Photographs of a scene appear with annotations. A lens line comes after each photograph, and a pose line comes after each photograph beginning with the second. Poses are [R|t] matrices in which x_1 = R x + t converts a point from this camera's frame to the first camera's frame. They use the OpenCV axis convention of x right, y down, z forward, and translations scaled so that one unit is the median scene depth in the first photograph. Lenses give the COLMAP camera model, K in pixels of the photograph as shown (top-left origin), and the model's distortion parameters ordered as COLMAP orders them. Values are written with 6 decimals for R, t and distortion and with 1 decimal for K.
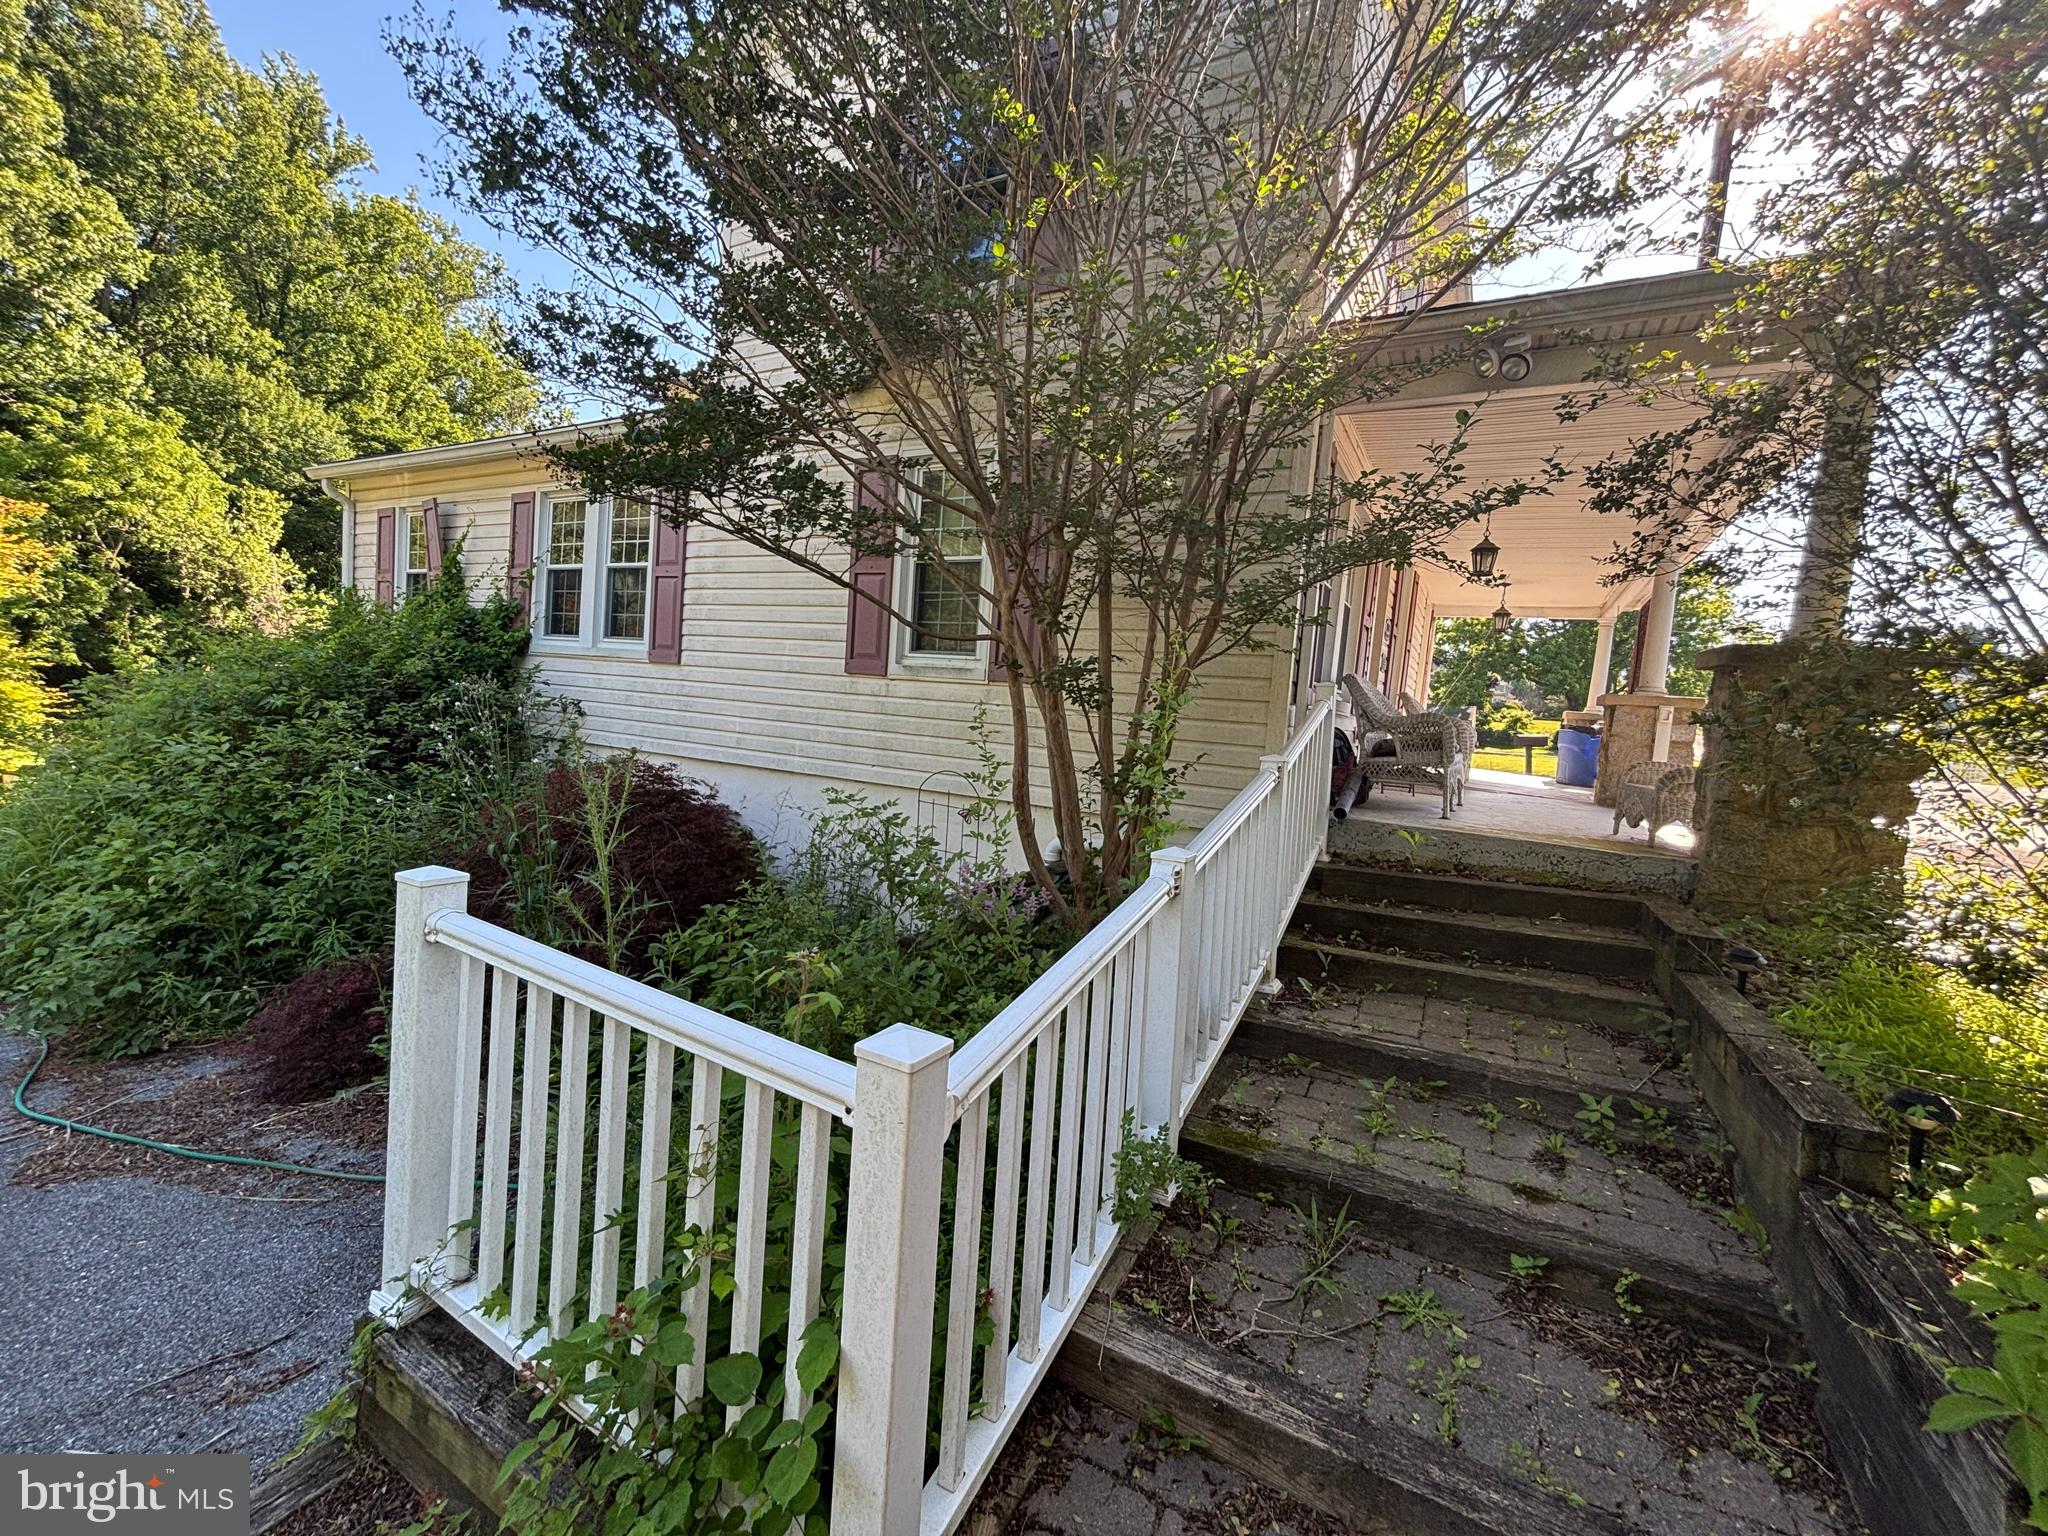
lens RADIAL K [[819.6, 0, 1024.0], [0, 819.6, 768.0], [0, 0, 1]] dist [-0.002062, -0.000064]
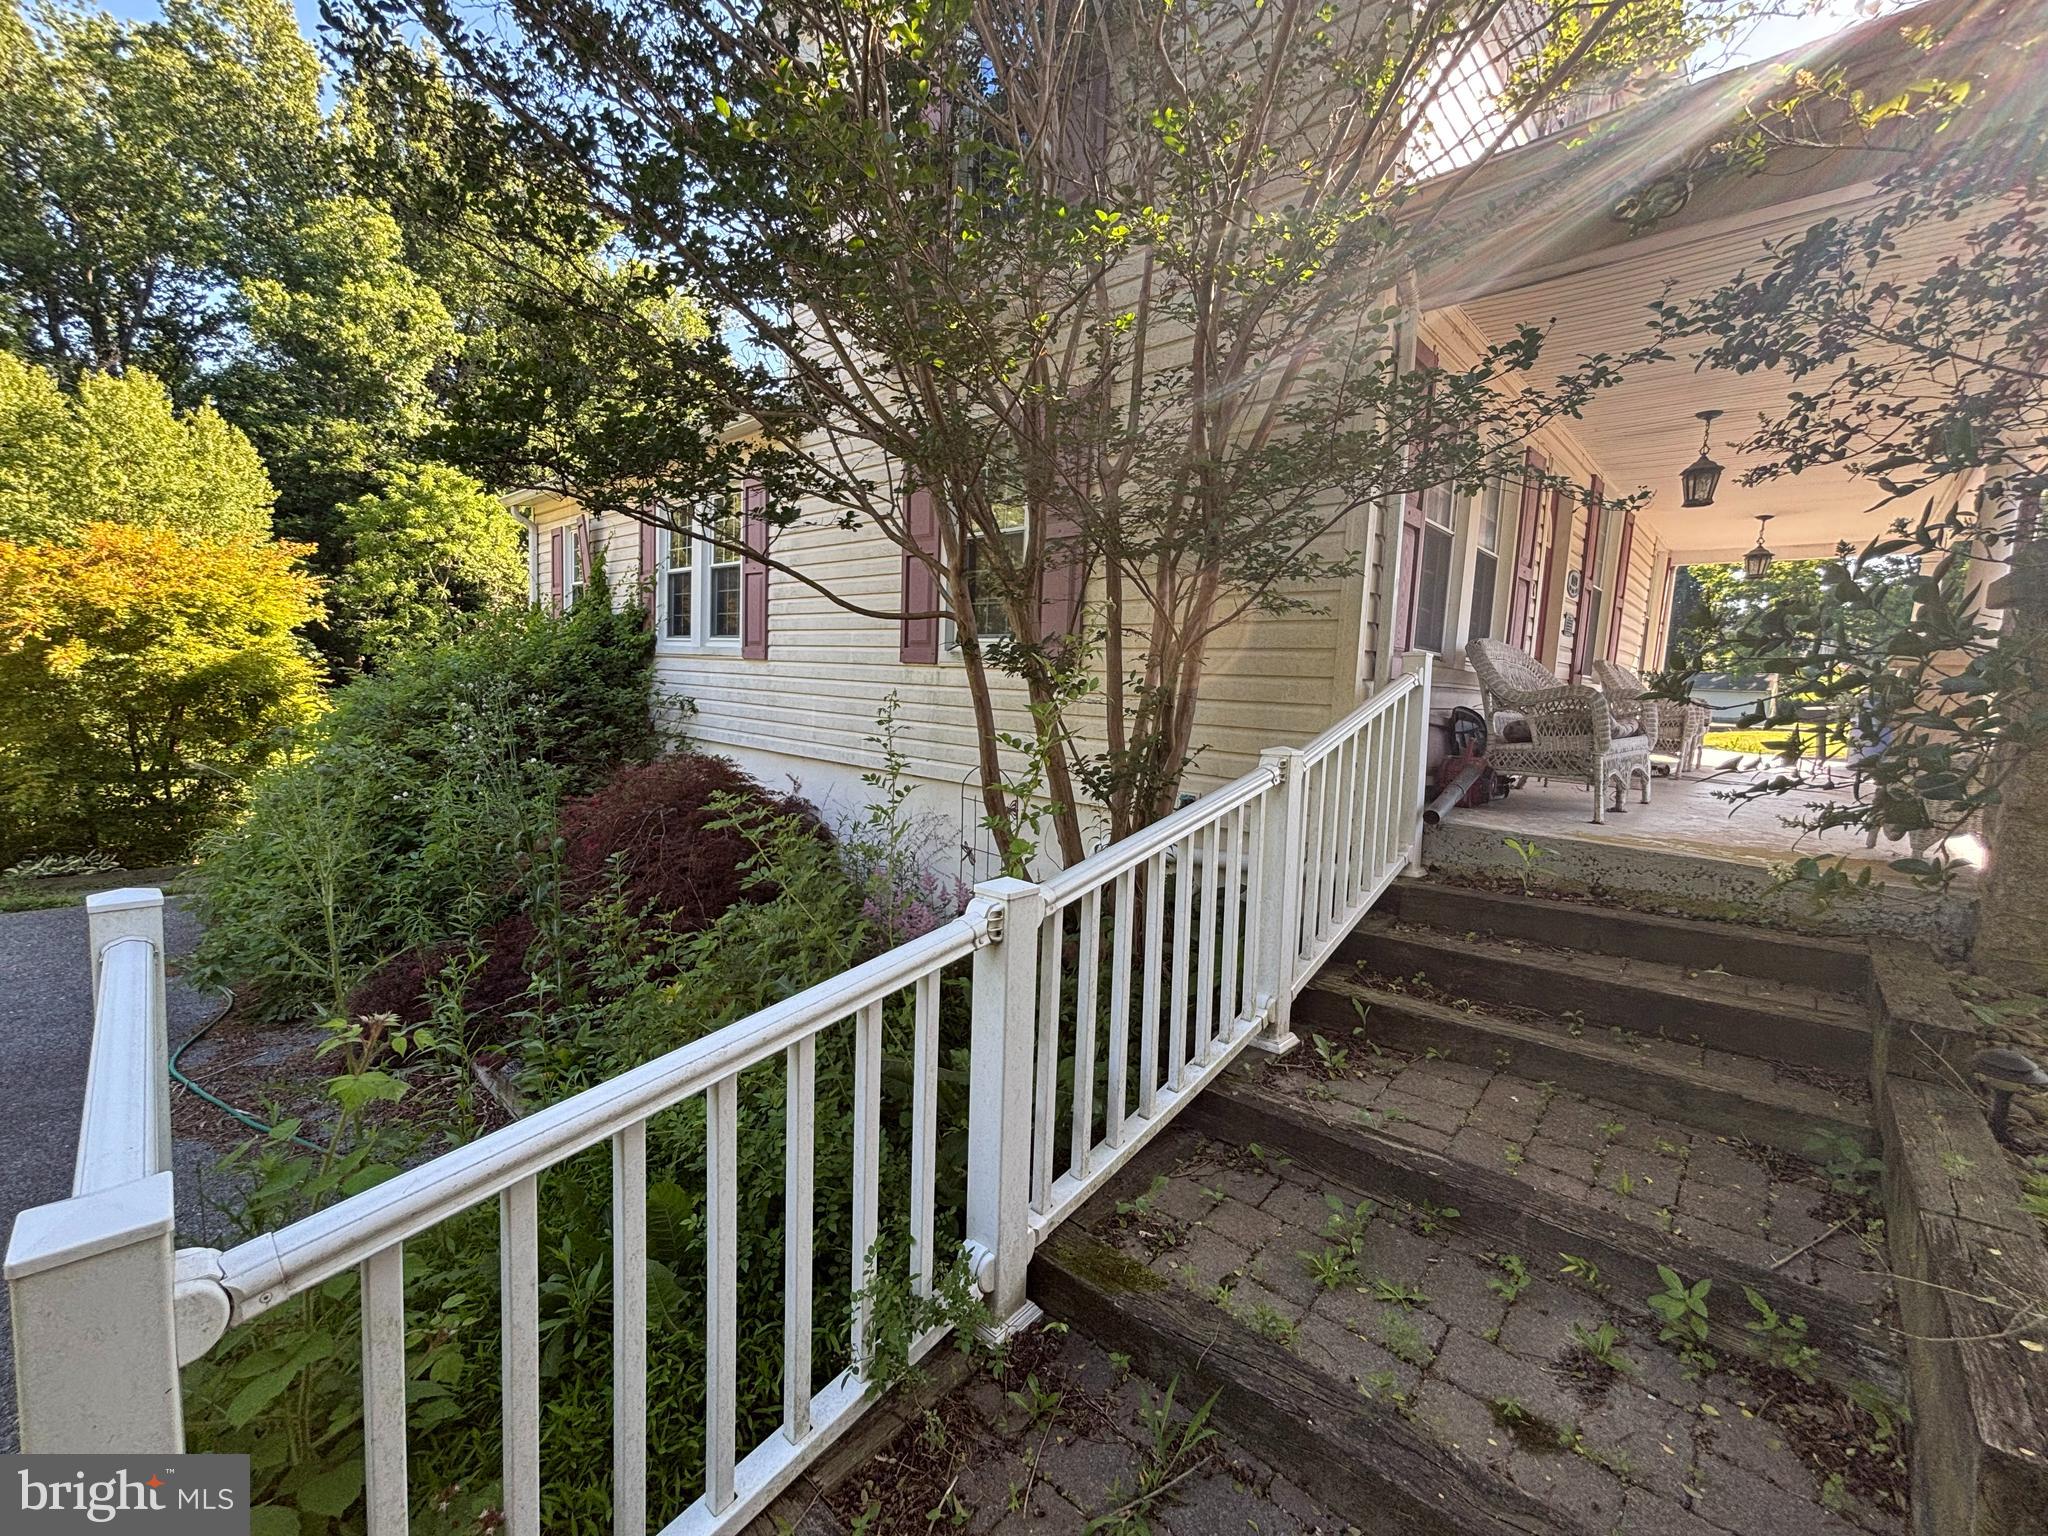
lens RADIAL K [[822.6, 0, 1017.2], [0, 822.6, 767.7], [0, 0, 1]] dist [-0.000727, 0.000106]
pose [[0.970272, -0.006506, -0.241931, 0.106719], [0.010210, 0.999849, 0.014063, -0.003914], [0.241803, -0.016115, 0.970191, 0.077144]]
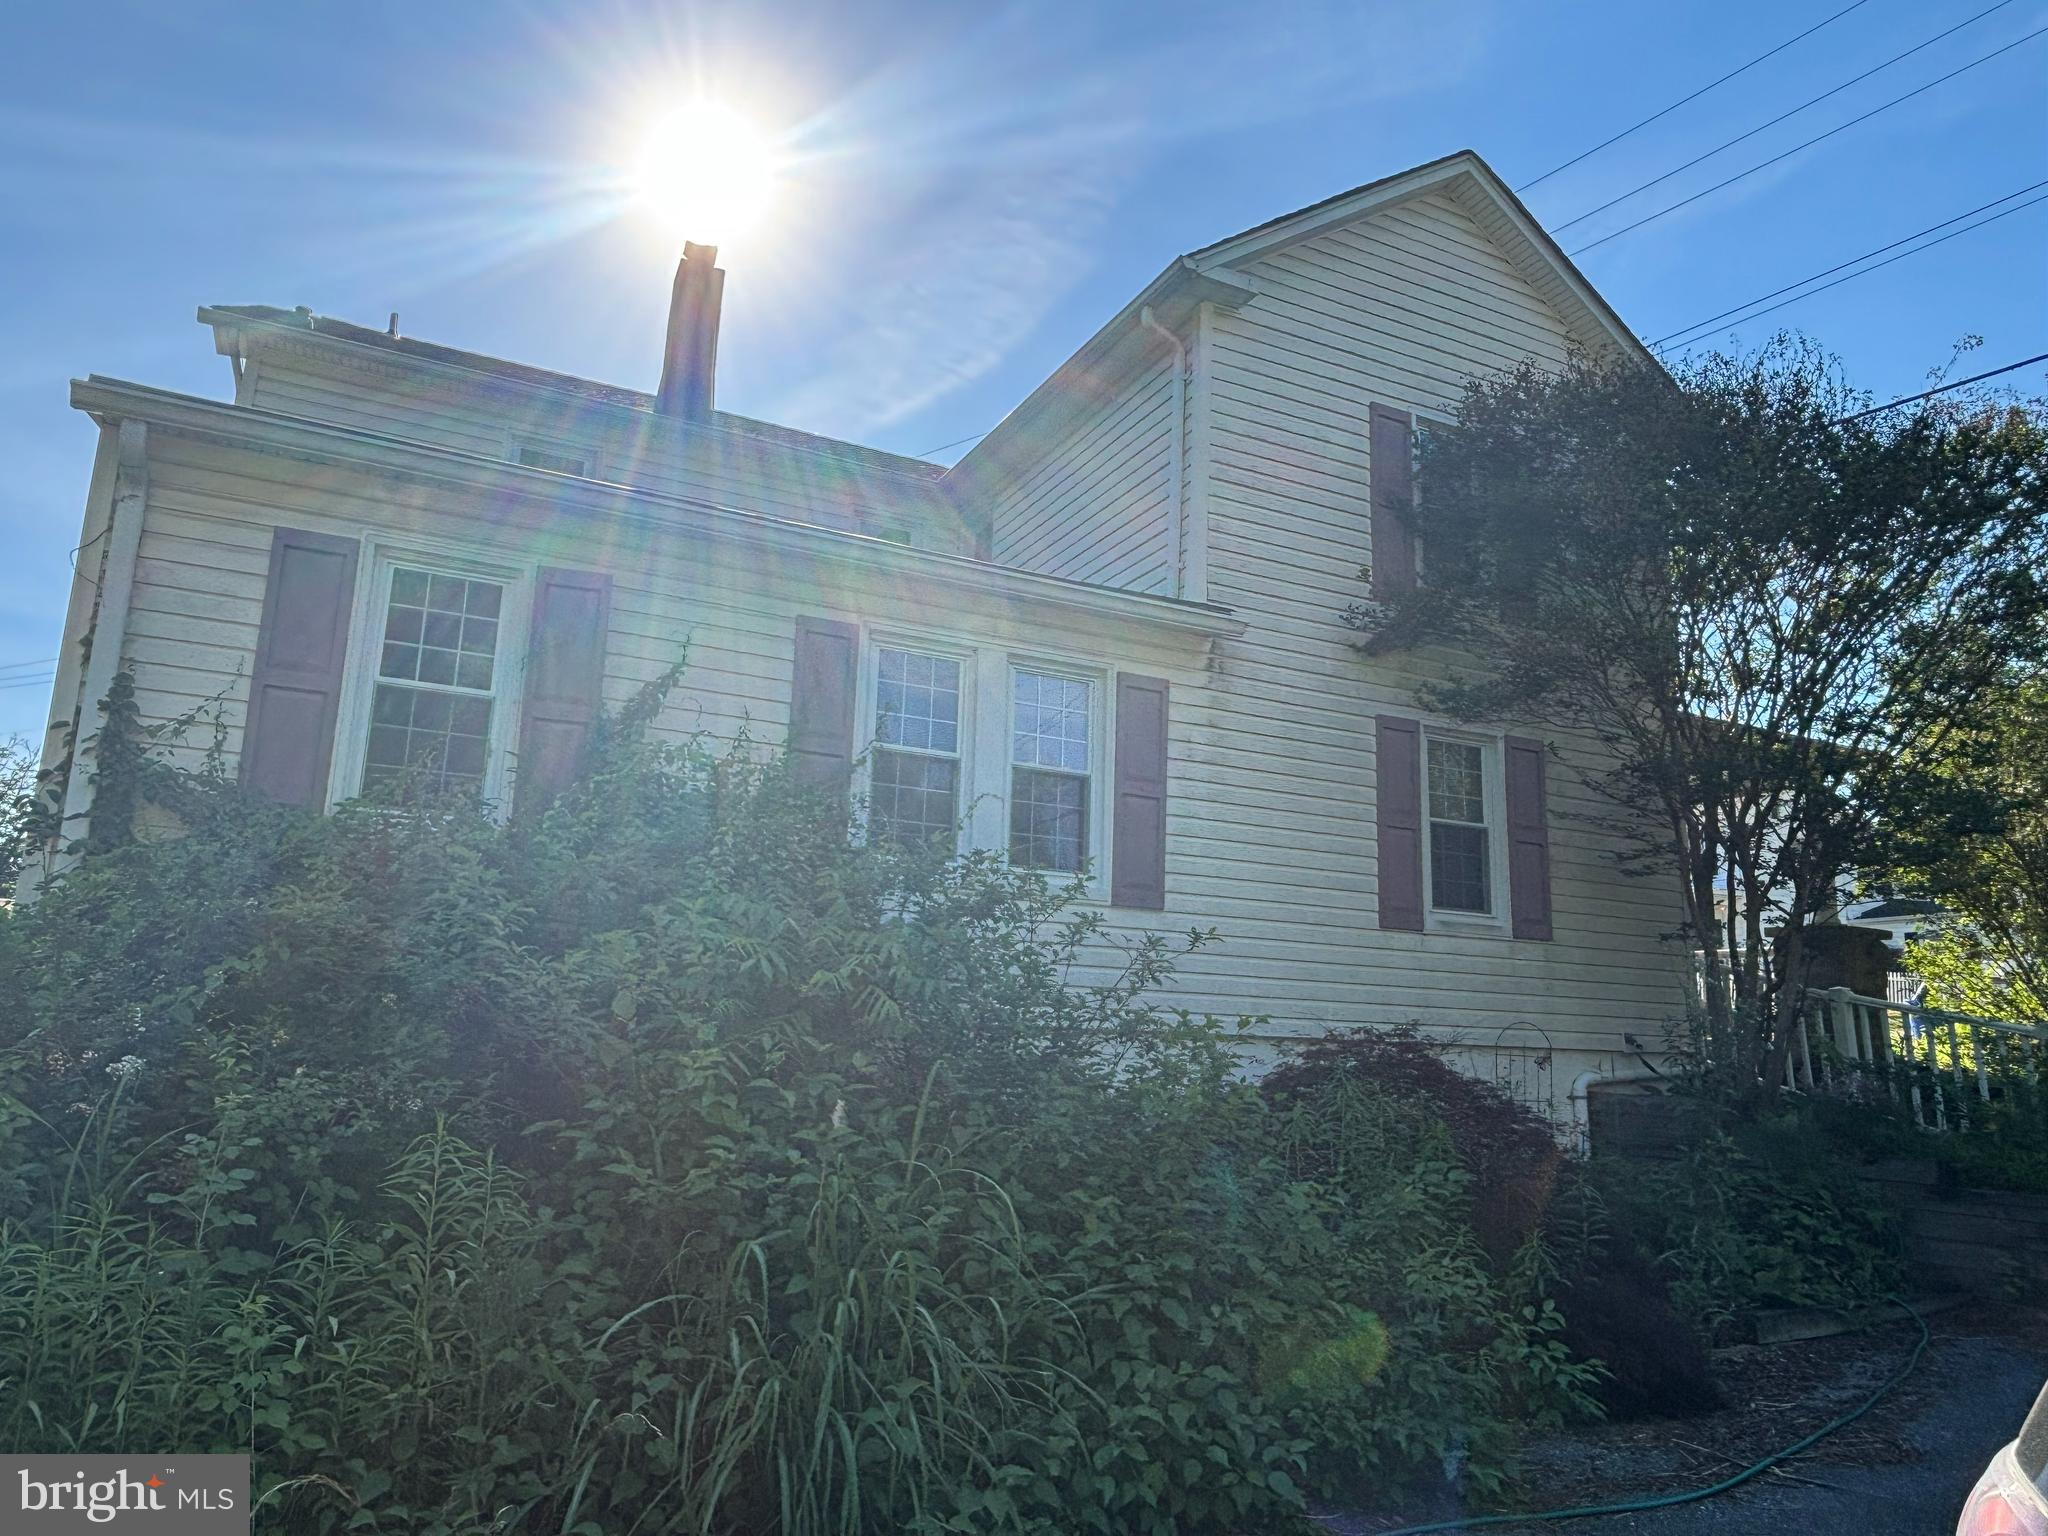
lens RADIAL K [[1305.0, 0, 1024.0], [0, 1305.0, 768.0], [0, 0, 1]] dist [-0.002743, -0.003514]
pose [[0.581240, 0.108177, 0.806510, -1.284422], [0.071699, 0.980461, -0.183182, -0.038074], [-0.810567, 0.164299, 0.562127, 0.347239]]
